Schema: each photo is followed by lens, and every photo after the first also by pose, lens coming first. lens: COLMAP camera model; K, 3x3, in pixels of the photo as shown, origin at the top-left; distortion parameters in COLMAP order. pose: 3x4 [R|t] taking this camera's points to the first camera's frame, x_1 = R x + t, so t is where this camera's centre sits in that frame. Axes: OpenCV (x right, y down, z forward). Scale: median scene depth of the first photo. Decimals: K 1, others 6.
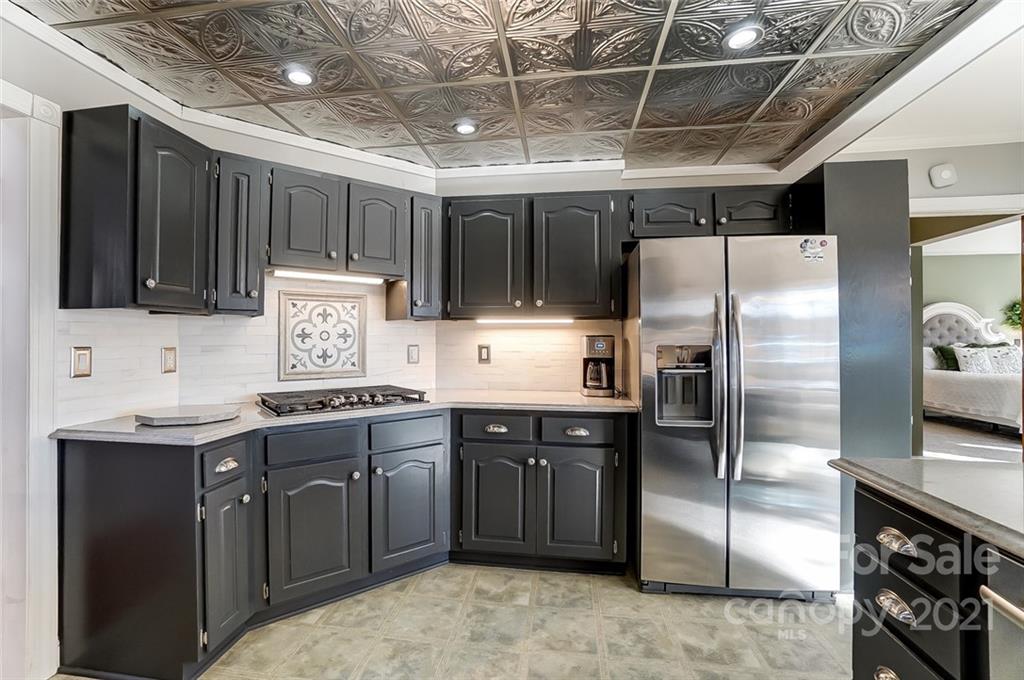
lens RADIAL K [[436.3, 0, 508.4], [0, 436.3, 330.0], [0, 0, 1]] dist [-0.042243, 0.000016]
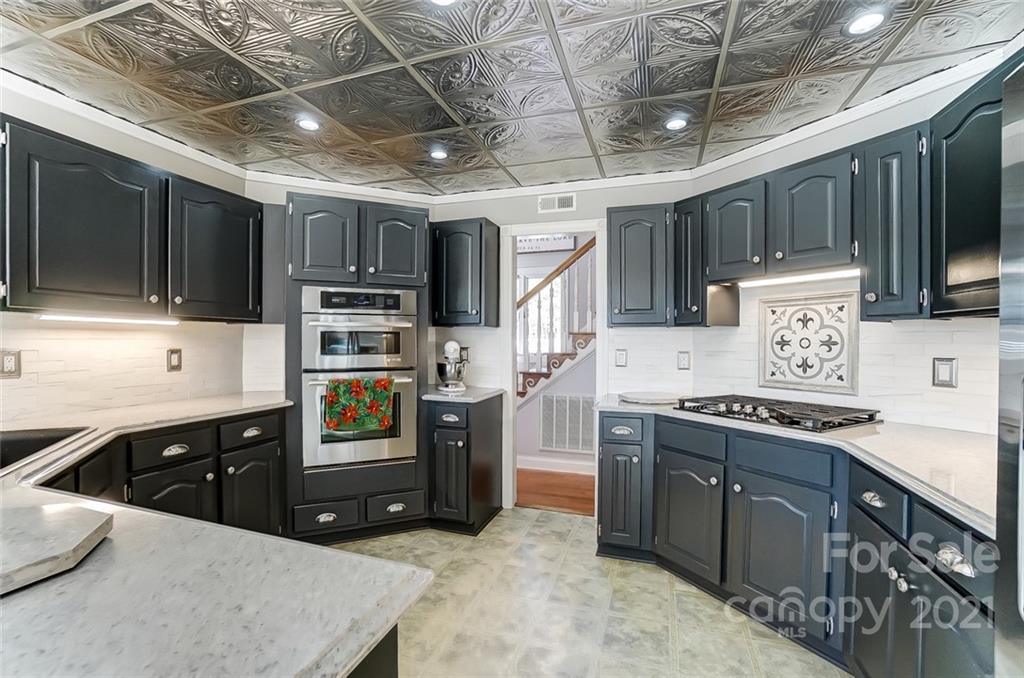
lens RADIAL K [[449.5, 0, 500.3], [0, 449.5, 343.4], [0, 0, 1]] dist [-0.063111, 0.022520]
pose [[-0.176517, 0.004233, -0.984288, 0.591916], [0.013804, 0.999903, 0.001825, 0.003395], [0.984201, -0.013265, -0.176559, 0.541056]]
